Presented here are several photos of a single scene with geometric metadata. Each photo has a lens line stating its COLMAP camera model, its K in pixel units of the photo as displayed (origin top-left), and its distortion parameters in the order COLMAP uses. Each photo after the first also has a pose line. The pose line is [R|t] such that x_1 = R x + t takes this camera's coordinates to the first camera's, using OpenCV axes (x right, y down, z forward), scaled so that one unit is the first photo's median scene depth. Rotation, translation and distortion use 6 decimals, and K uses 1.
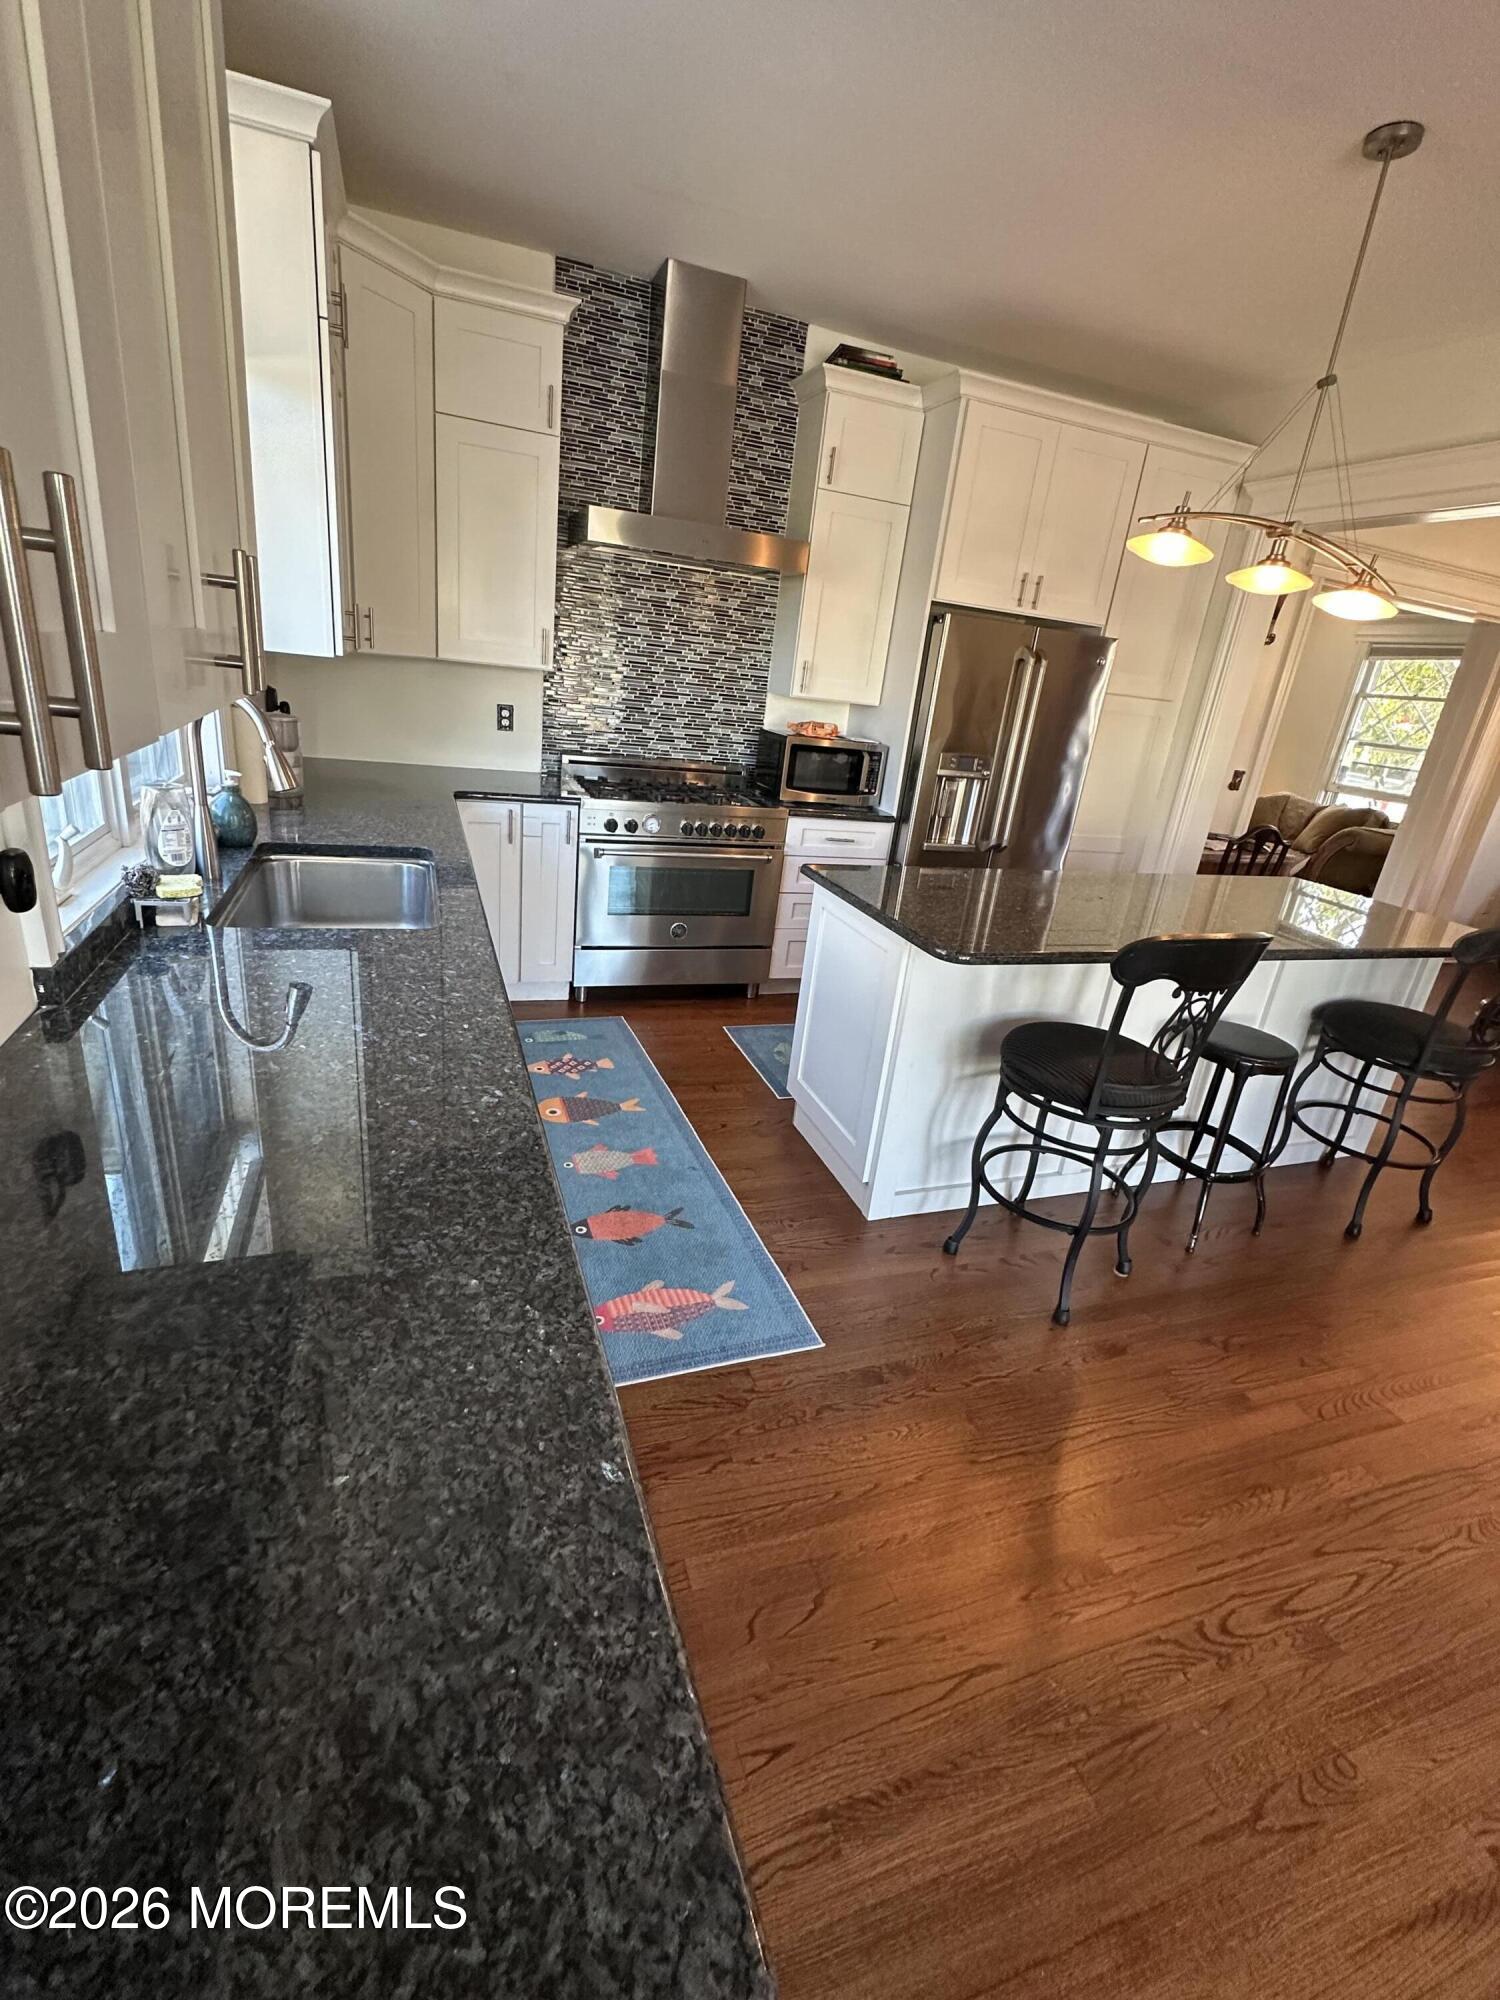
lens RADIAL K [[878.6, 0, 741.6], [0, 878.6, 995.4], [0, 0, 1]] dist [-0.005247, 0.000751]
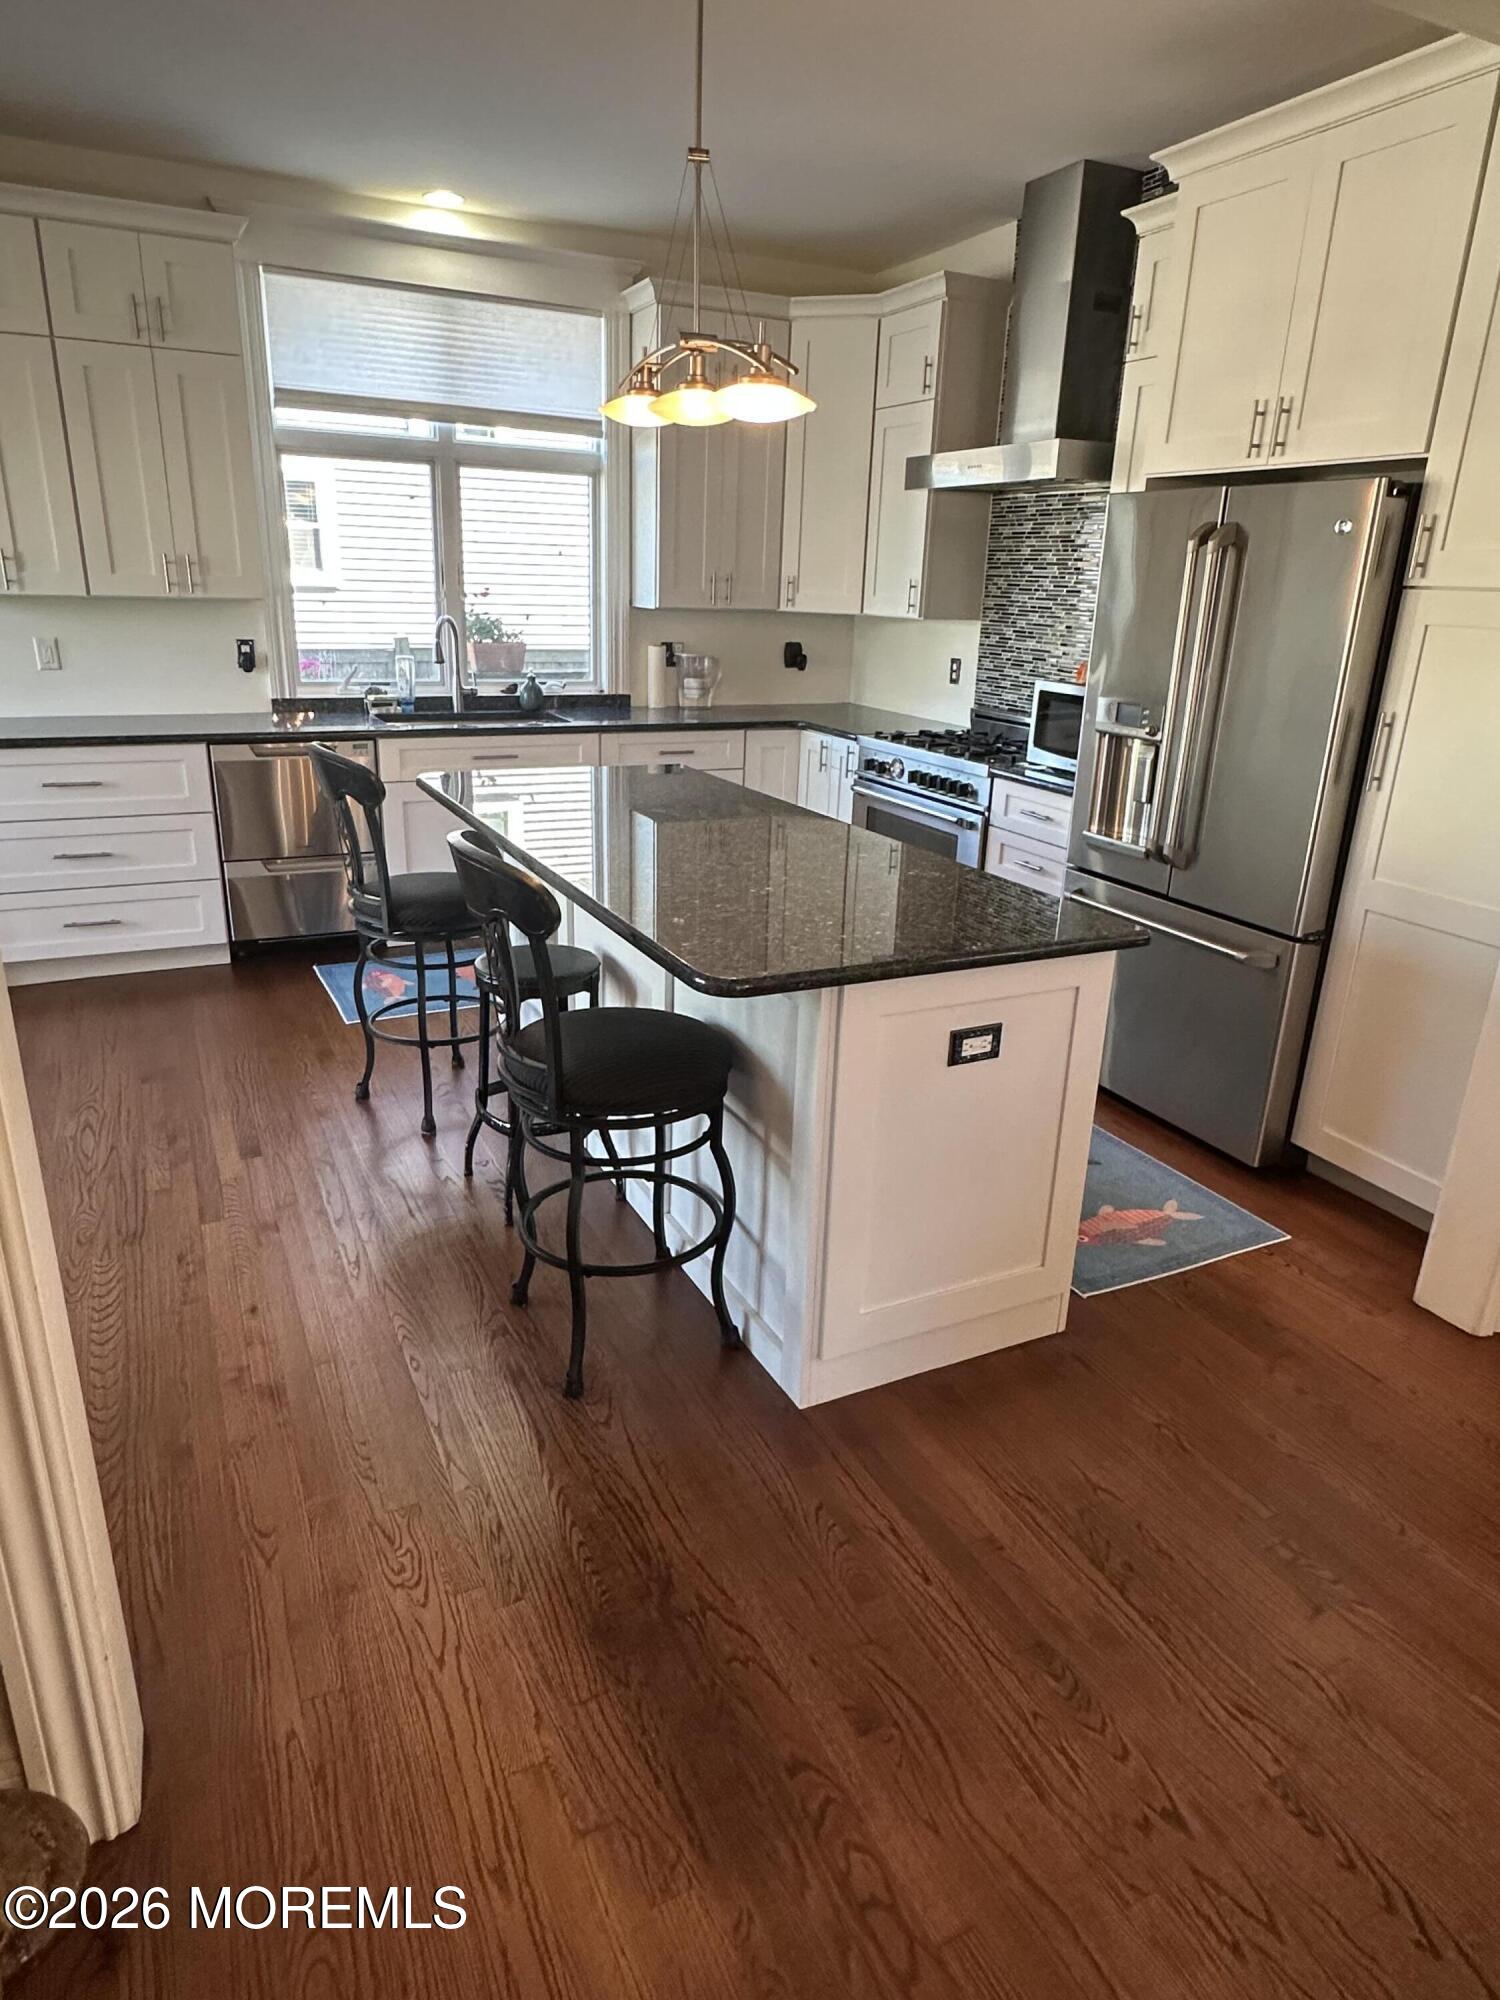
lens RADIAL K [[1215.8, 0, 738.8], [0, 1215.8, 1000.7], [0, 0, 1]] dist [-0.001075, -0.002041]
pose [[0.109272, 0.228130, -0.967479, 1.266498], [-0.368050, 0.913416, 0.173812, -0.136788], [0.923363, 0.337088, 0.183774, 0.717851]]
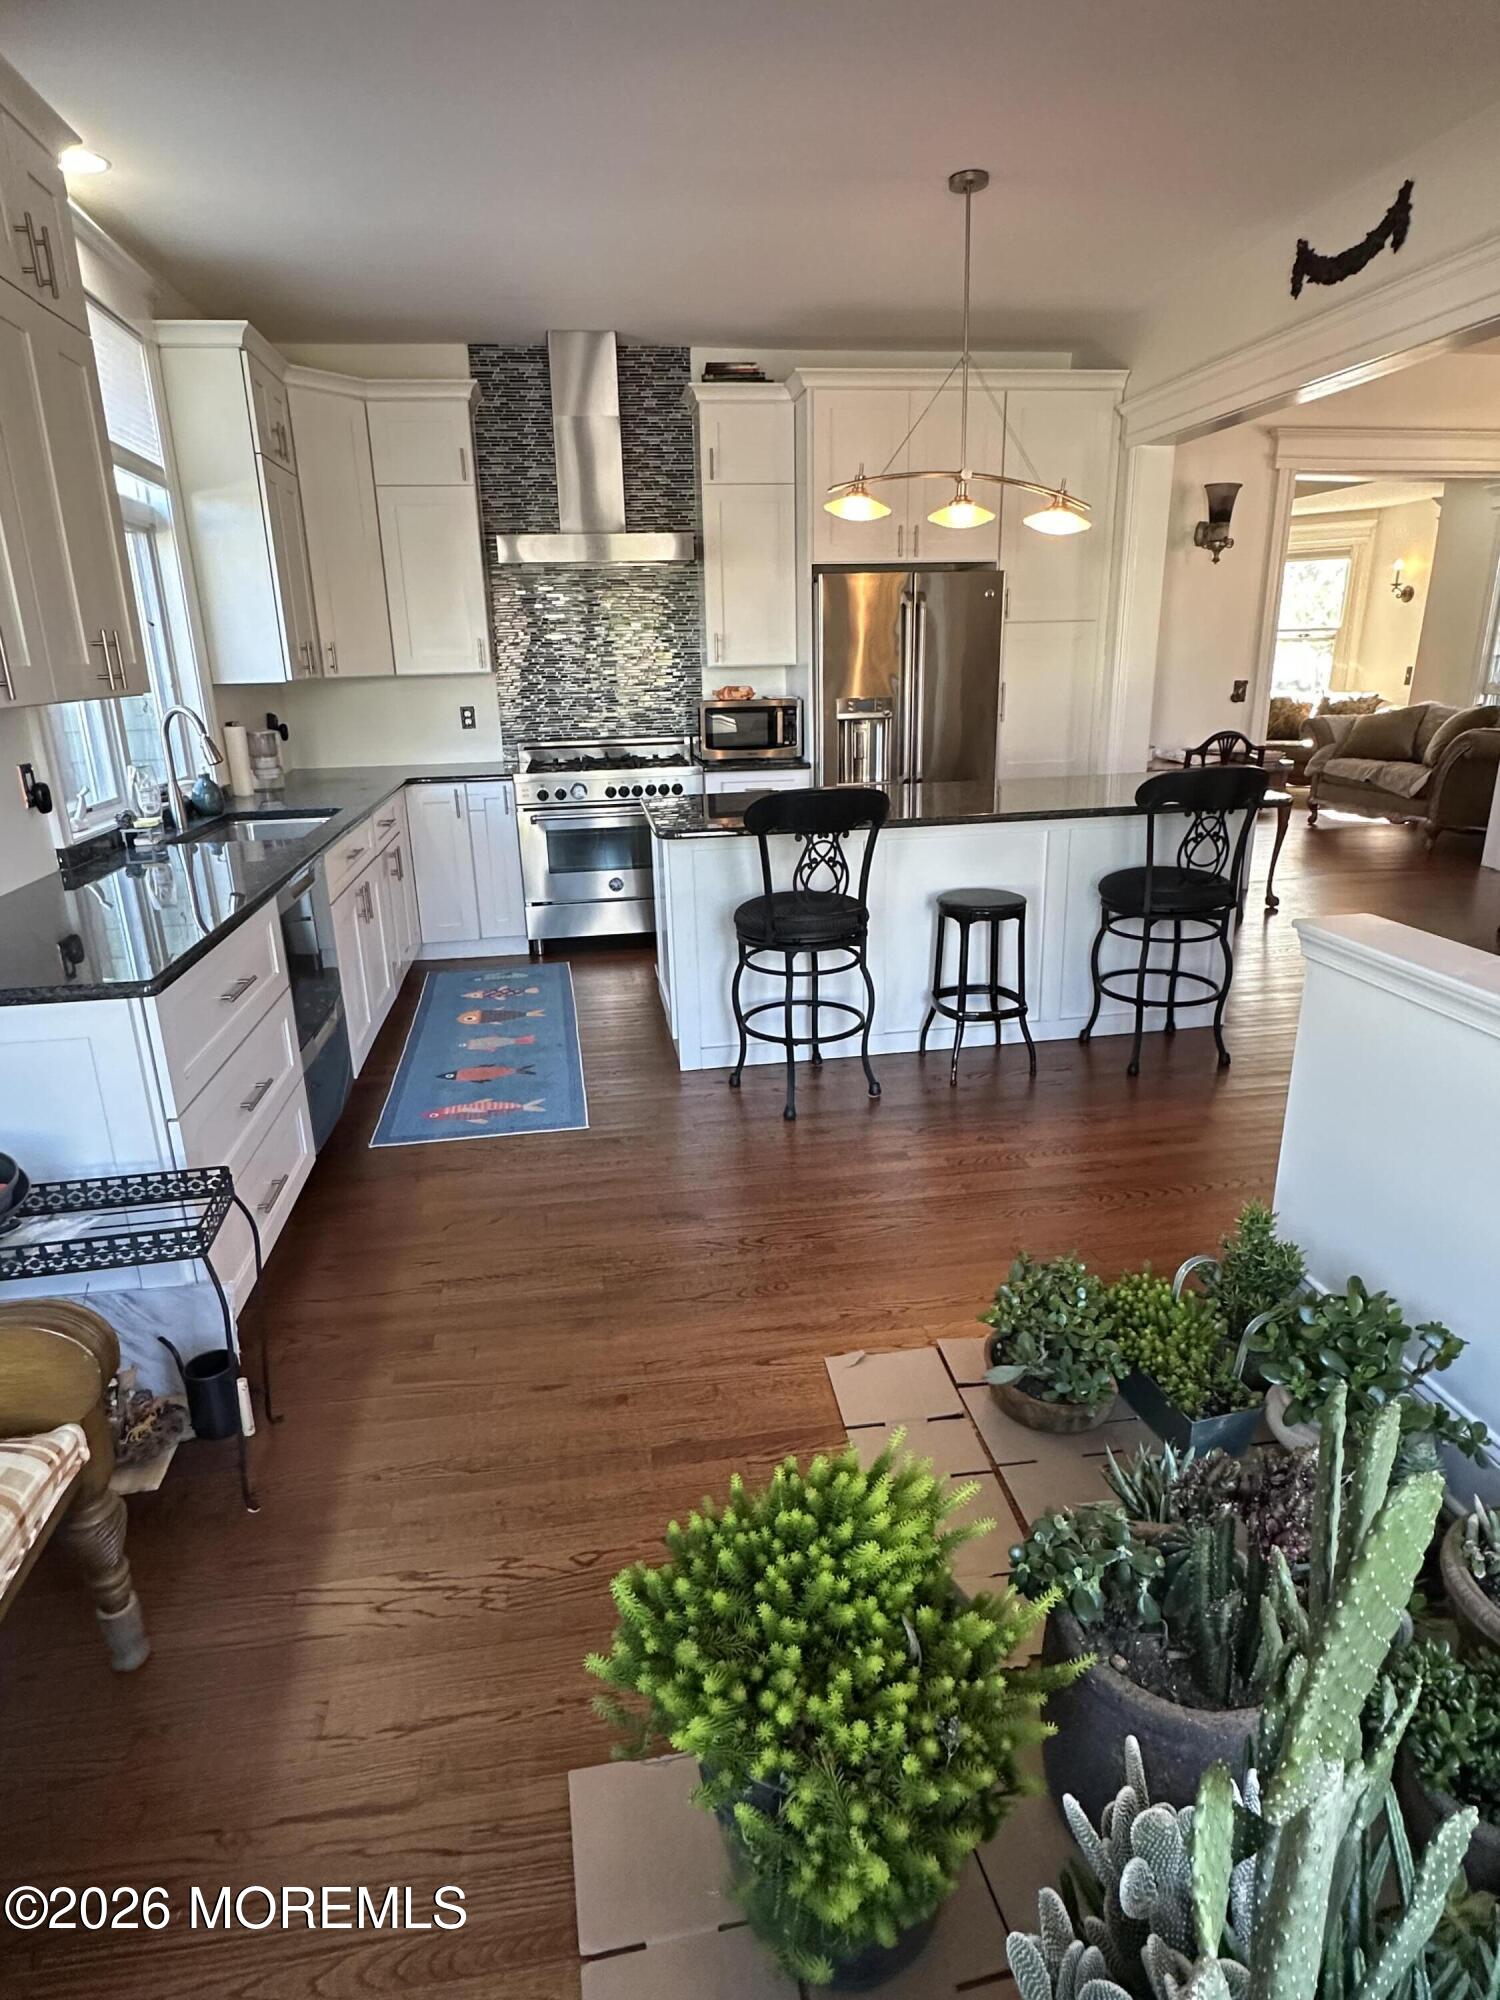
lens RADIAL K [[1108.5, 0, 740.6], [0, 1108.5, 994.8], [0, 0, 1]] dist [-0.002149, -0.001844]
pose [[0.973795, -0.071233, -0.215986, 0.417014], [0.056782, 0.995758, -0.072398, 0.196742], [0.220227, 0.058236, 0.973709, -0.367757]]
